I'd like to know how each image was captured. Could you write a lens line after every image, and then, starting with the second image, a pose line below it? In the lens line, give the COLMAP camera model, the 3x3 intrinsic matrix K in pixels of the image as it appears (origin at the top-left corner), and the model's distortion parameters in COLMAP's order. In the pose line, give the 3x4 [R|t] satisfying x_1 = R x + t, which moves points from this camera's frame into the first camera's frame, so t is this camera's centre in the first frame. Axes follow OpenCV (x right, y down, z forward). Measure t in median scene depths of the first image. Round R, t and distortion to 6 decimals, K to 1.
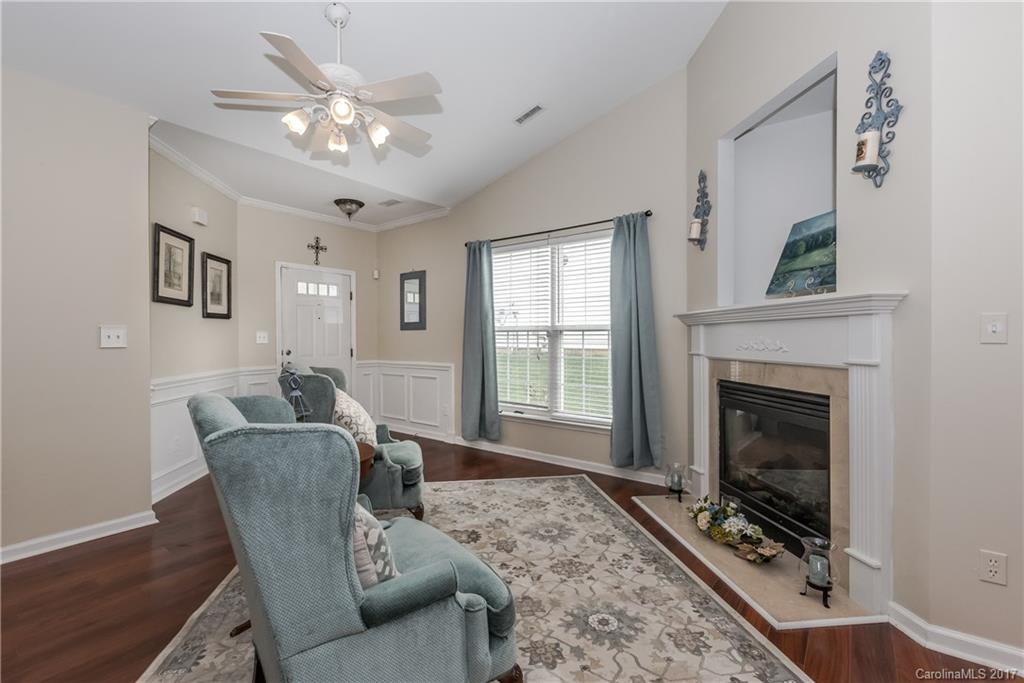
lens RADIAL K [[448.7, 0, 512.0], [0, 448.7, 341.5], [0, 0, 1]] dist [0.000748, 0.000055]
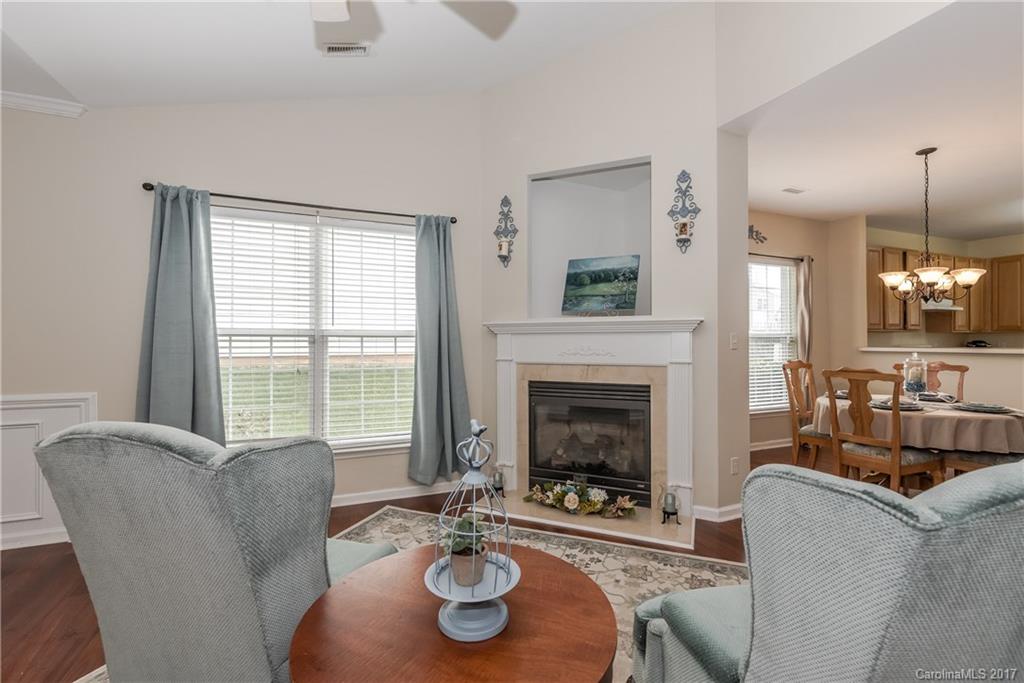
lens RADIAL K [[431.1, 0, 512.0], [0, 431.1, 341.5], [0, 0, 1]] dist [-0.001743, -0.000151]
pose [[0.507025, 0.002758, 0.861927, -0.467266], [0.004974, 0.999969, -0.006126, -0.010067], [-0.861917, 0.007393, 0.506995, 0.415946]]
